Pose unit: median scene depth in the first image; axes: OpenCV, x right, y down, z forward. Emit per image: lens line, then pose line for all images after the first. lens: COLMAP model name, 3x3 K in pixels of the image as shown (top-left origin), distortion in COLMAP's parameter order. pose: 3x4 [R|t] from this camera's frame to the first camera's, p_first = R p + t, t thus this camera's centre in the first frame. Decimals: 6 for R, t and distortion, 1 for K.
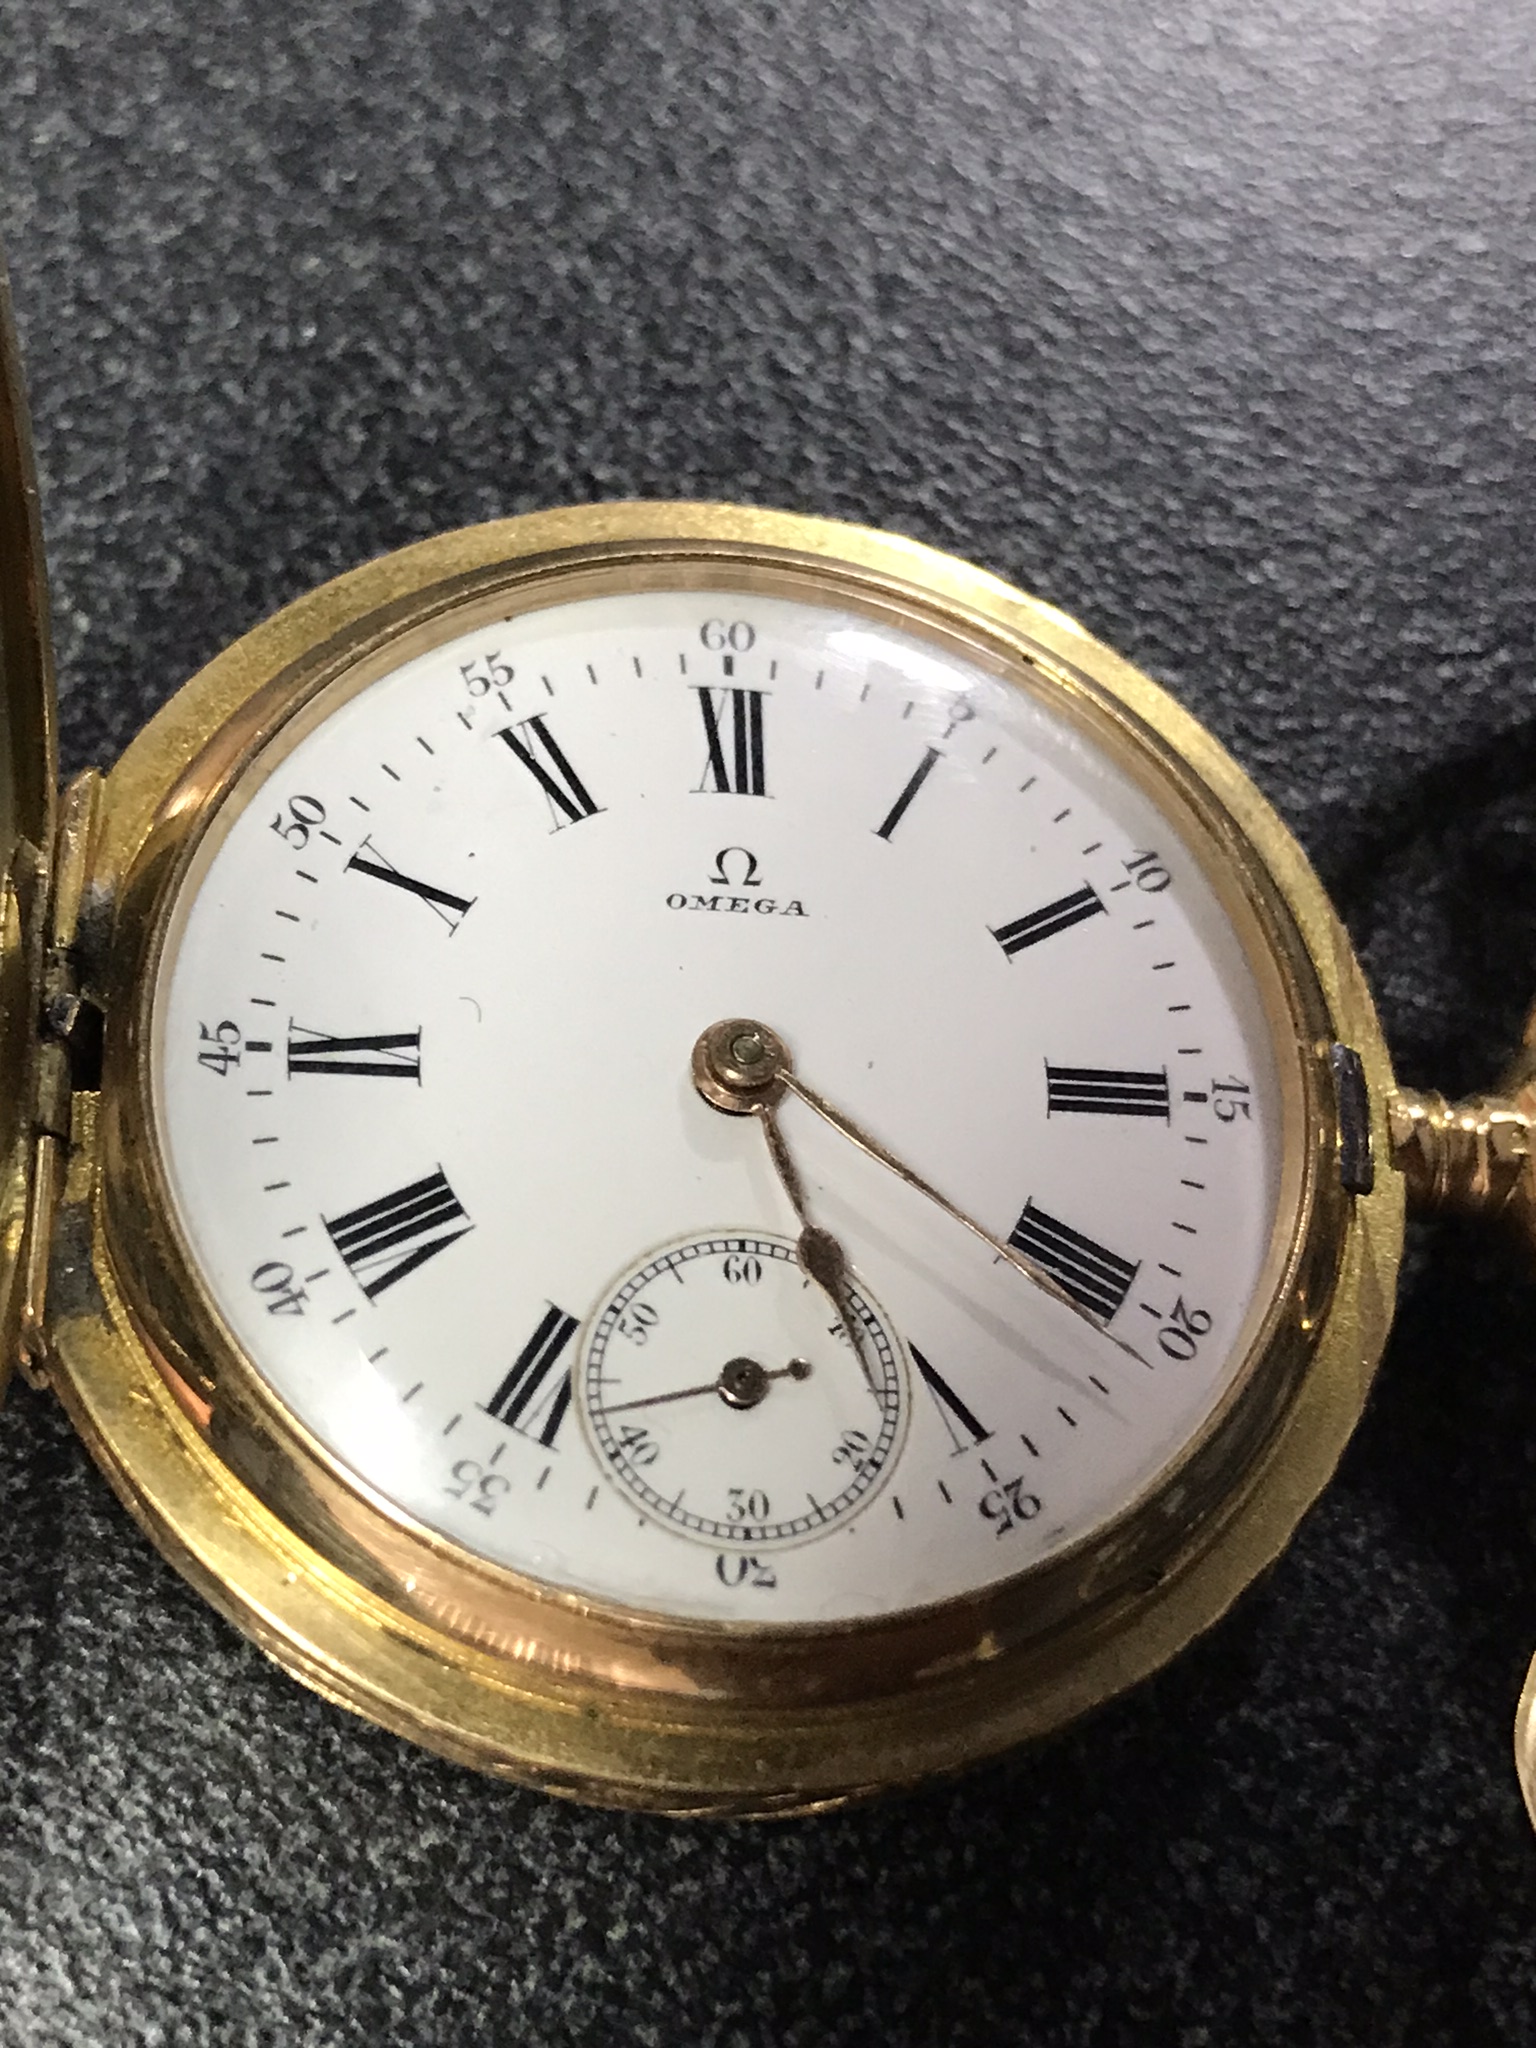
lens RADIAL K [[3408.0, 0, 768.0], [0, 3408.0, 1024.0], [0, 0, 1]] dist [0.439366, -2.009253]
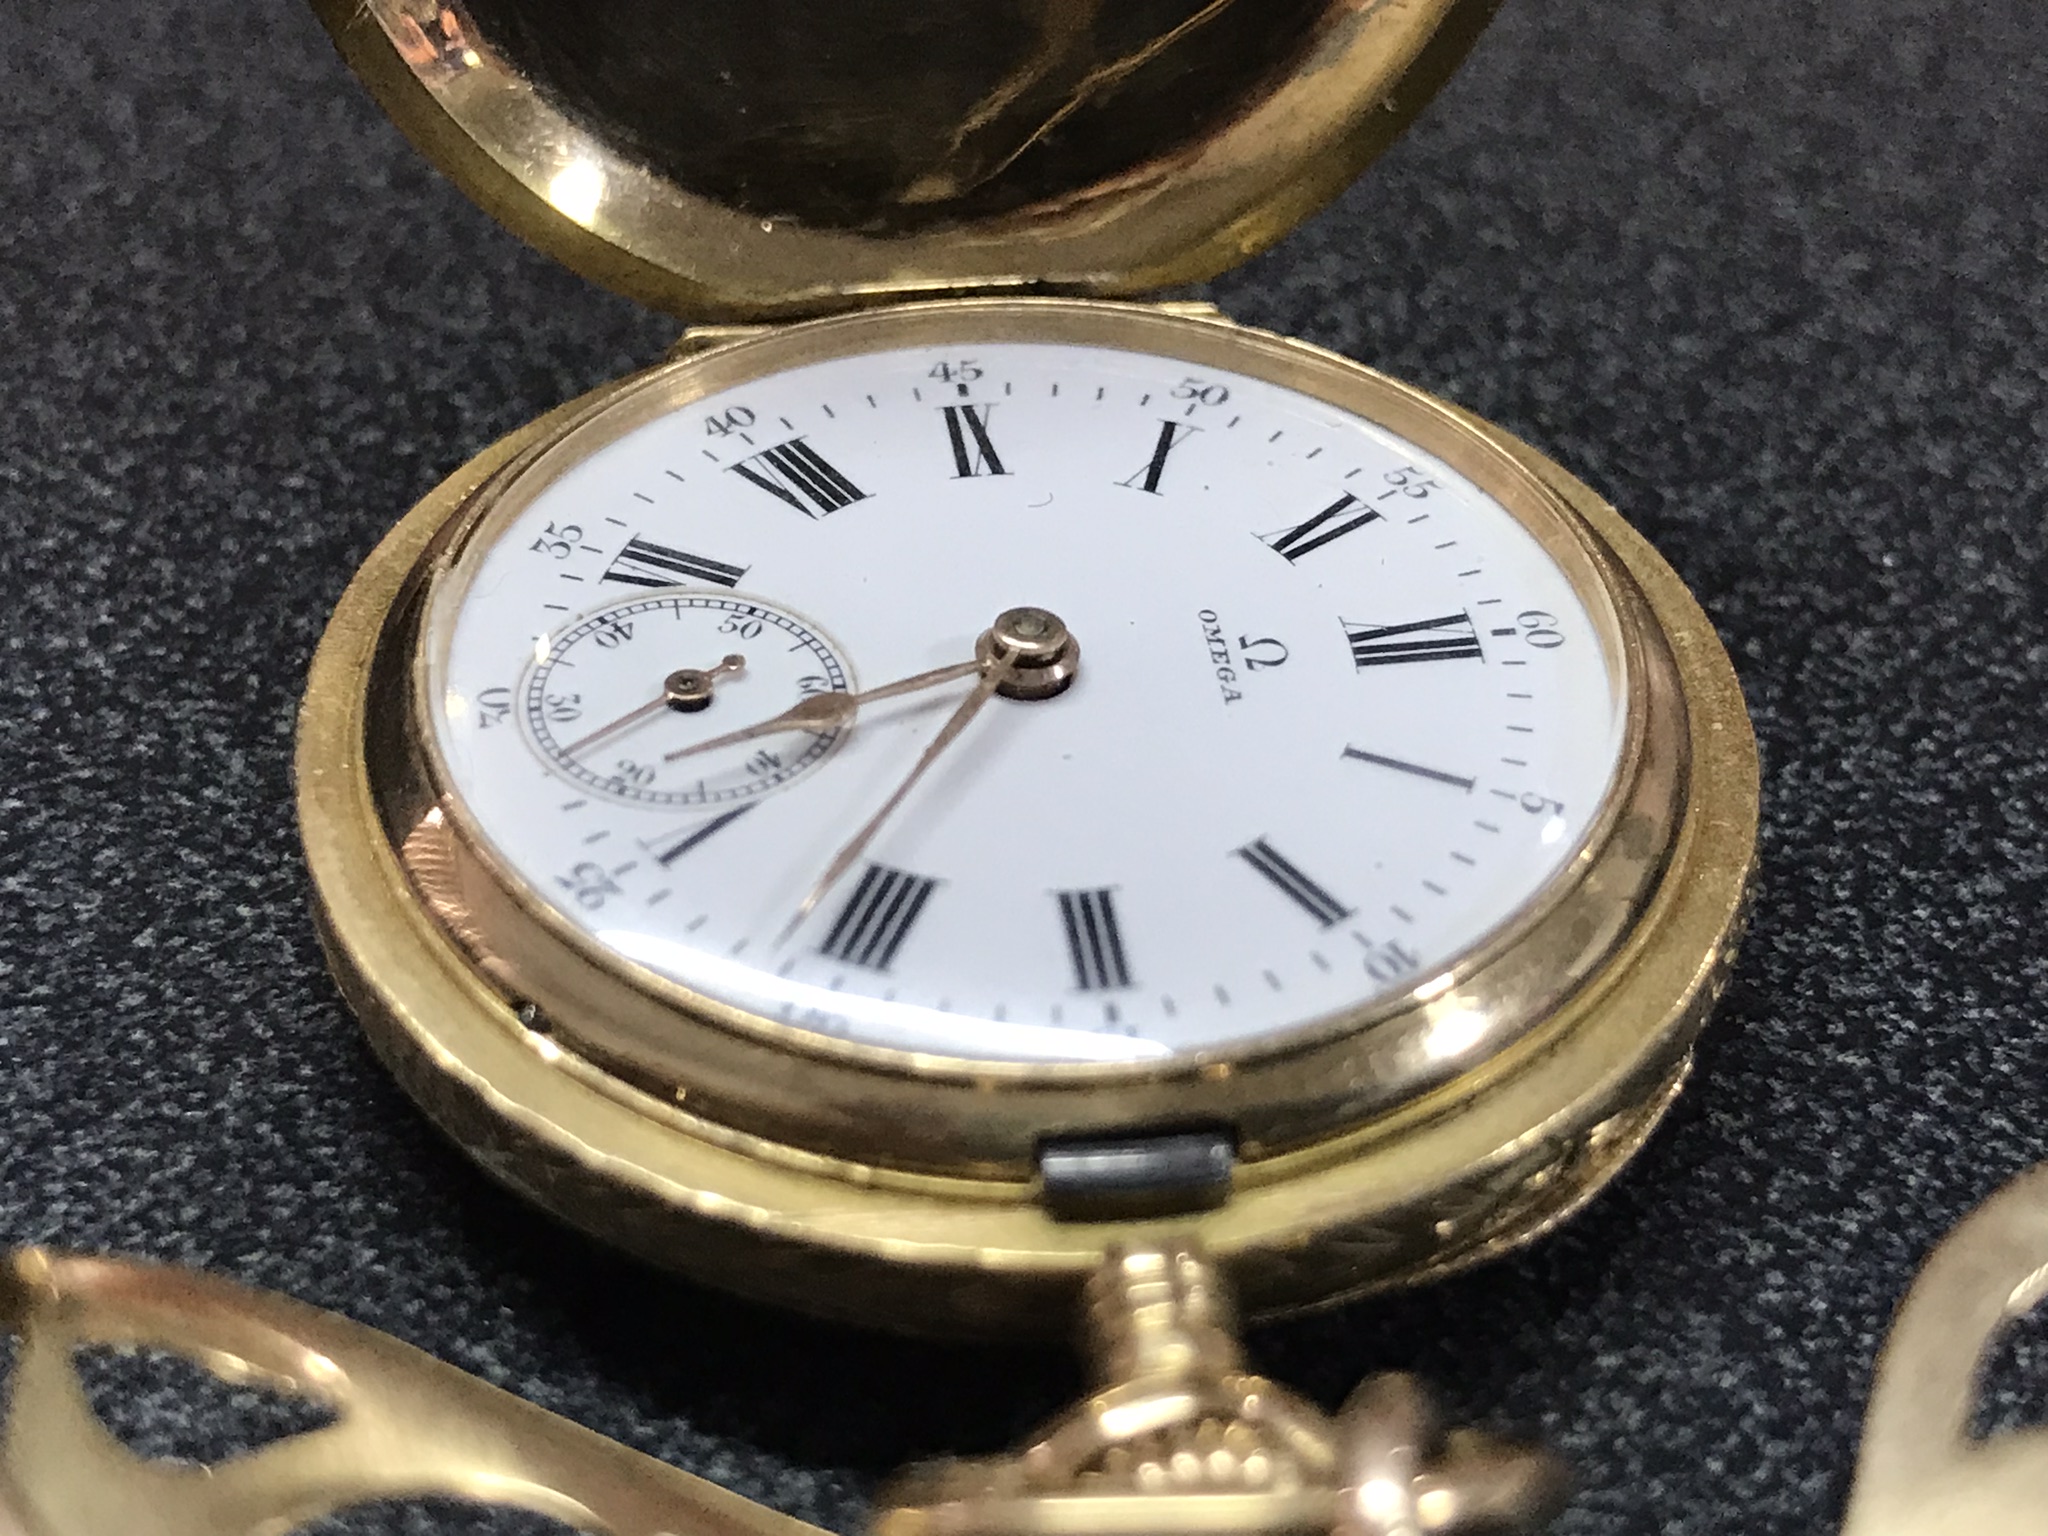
lens RADIAL K [[3408.0, 0, 1024.0], [0, 3408.0, 768.0], [0, 0, 1]] dist [0.439366, -2.009253]
pose [[0.151393, 0.550210, -0.821188, 0.815388], [-0.896950, 0.425594, 0.119796, -0.090161], [0.415406, 0.718428, 0.557942, 0.483748]]
